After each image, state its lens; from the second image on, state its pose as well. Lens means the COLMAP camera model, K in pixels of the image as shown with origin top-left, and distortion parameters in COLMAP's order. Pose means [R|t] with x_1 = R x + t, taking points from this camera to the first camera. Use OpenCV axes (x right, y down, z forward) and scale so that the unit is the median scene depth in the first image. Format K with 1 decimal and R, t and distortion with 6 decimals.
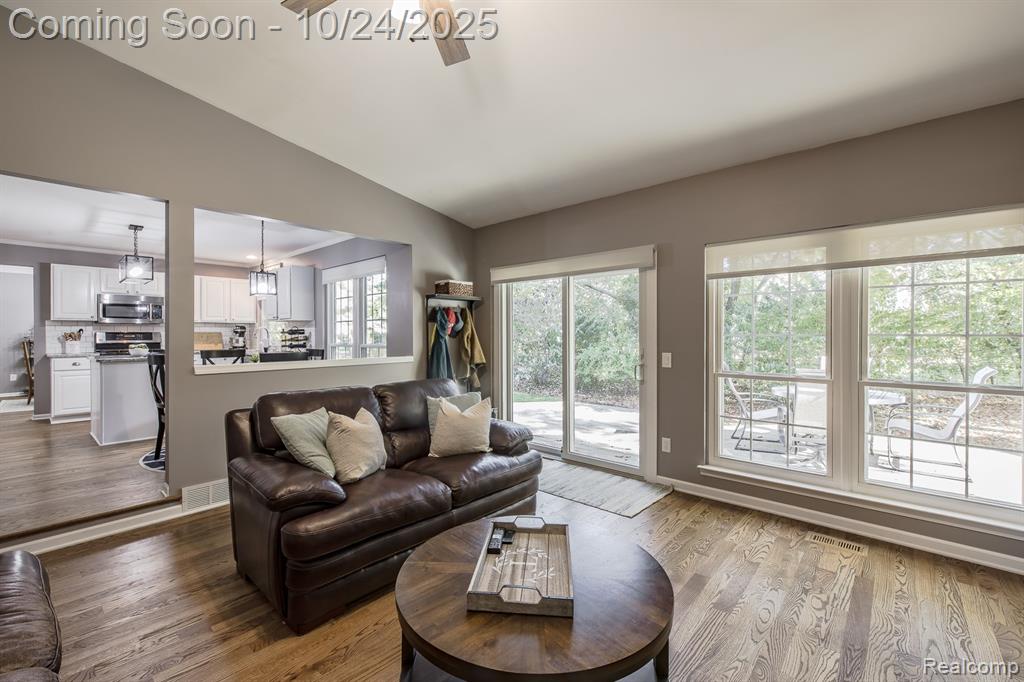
lens RADIAL K [[444.3, 0, 491.7], [0, 444.3, 338.0], [0, 0, 1]] dist [0.002262, -0.000475]
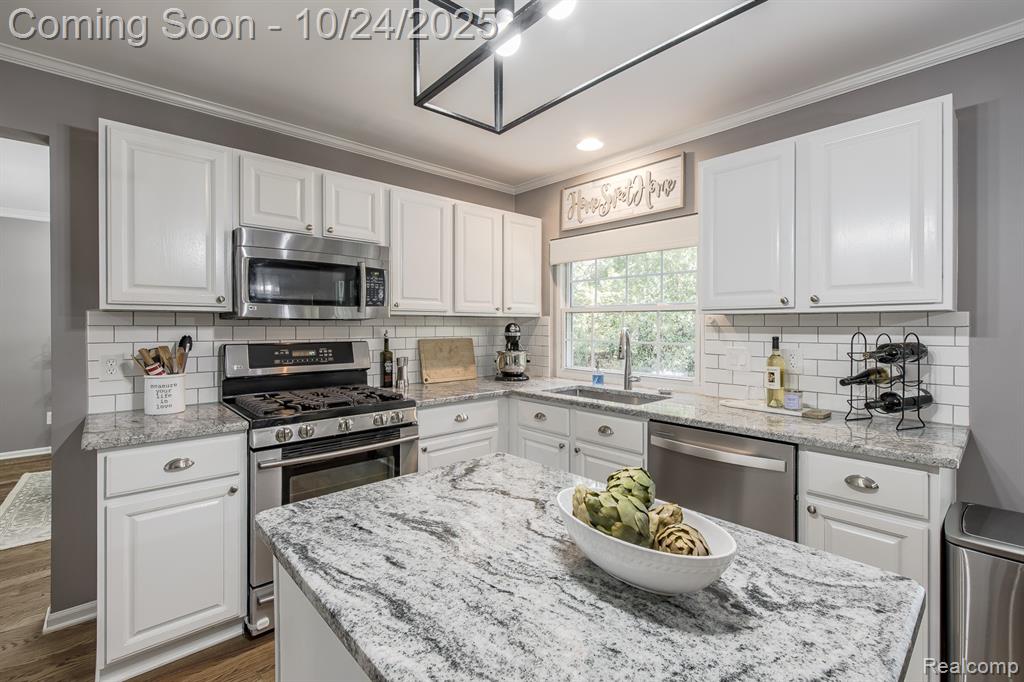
lens RADIAL K [[444.3, 0, 481.0], [0, 444.3, 328.9], [0, 0, 1]] dist [0.002262, -0.000475]
pose [[0.994007, 0.004849, -0.109213, -0.668454], [-0.004912, 0.999988, -0.000302, -0.026731], [0.109210, 0.000836, 0.994018, 0.694980]]
